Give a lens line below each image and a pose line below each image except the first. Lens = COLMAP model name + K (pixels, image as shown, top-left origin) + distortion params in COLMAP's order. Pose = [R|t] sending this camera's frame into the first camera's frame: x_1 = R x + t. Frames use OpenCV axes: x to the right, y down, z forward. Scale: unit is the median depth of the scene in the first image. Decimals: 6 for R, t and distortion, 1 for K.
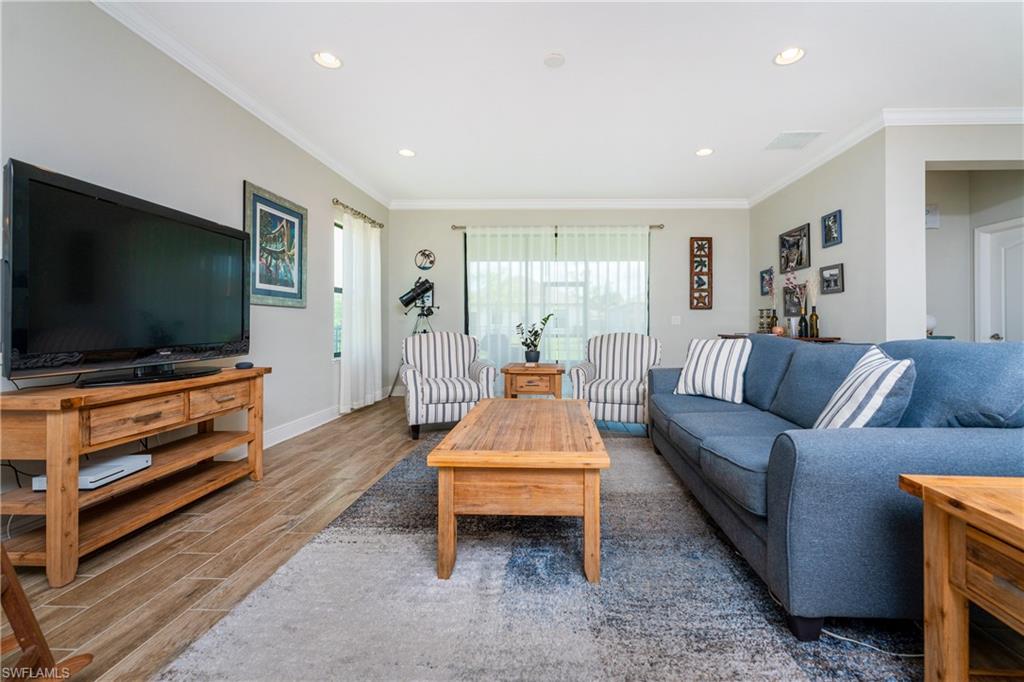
lens RADIAL K [[465.8, 0, 593.2], [0, 465.8, 326.0], [0, 0, 1]] dist [-0.000520, -0.000361]
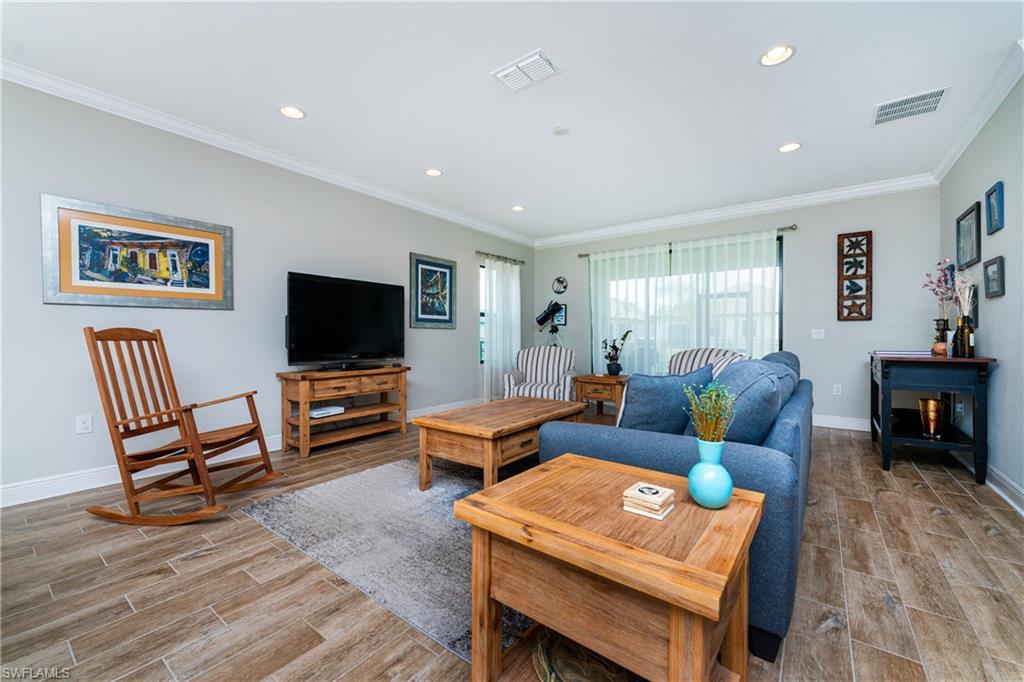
lens RADIAL K [[437.6, 0, 459.7], [0, 437.6, 340.4], [0, 0, 1]] dist [0.000233, -0.000232]
pose [[0.765718, 0.000136, -0.643176, 0.285346], [0.001206, 0.999998, 0.001647, -0.004941], [0.643175, -0.002037, 0.765717, -0.049763]]
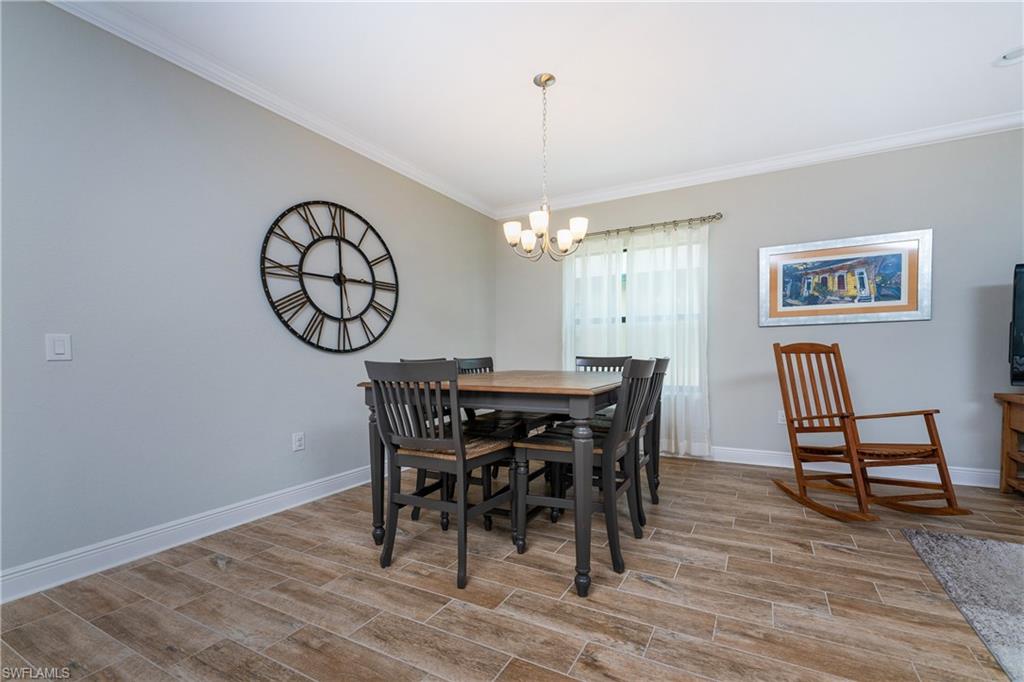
lens RADIAL K [[401.1, 0, 563.9], [0, 401.1, 367.9], [0, 0, 1]] dist [-0.000054, 0.000018]
pose [[-0.416212, 0.032873, -0.908673, 0.317346], [0.002328, 0.999382, 0.035088, -0.004612], [0.909265, 0.012489, -0.416031, 0.013890]]
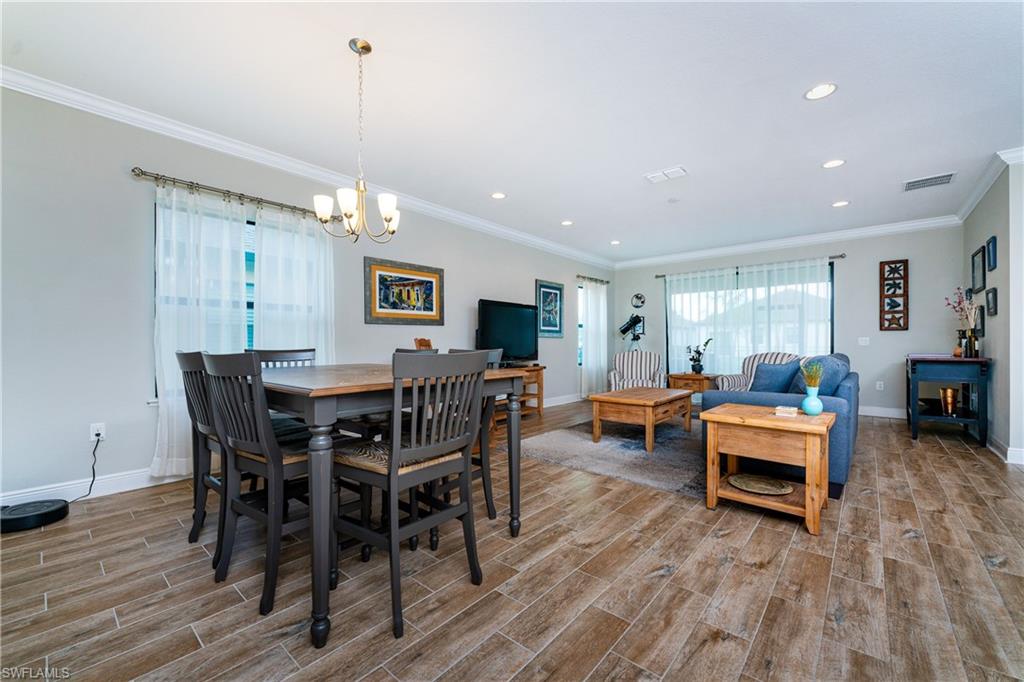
lens RADIAL K [[408.2, 0, 492.6], [0, 408.2, 345.6], [0, 0, 1]] dist [-0.000345, -0.000021]
pose [[0.729675, -0.003572, -0.683785, 0.293897], [0.002219, 0.999993, -0.002856, -0.002877], [0.683791, 0.000566, 0.729678, -0.384178]]
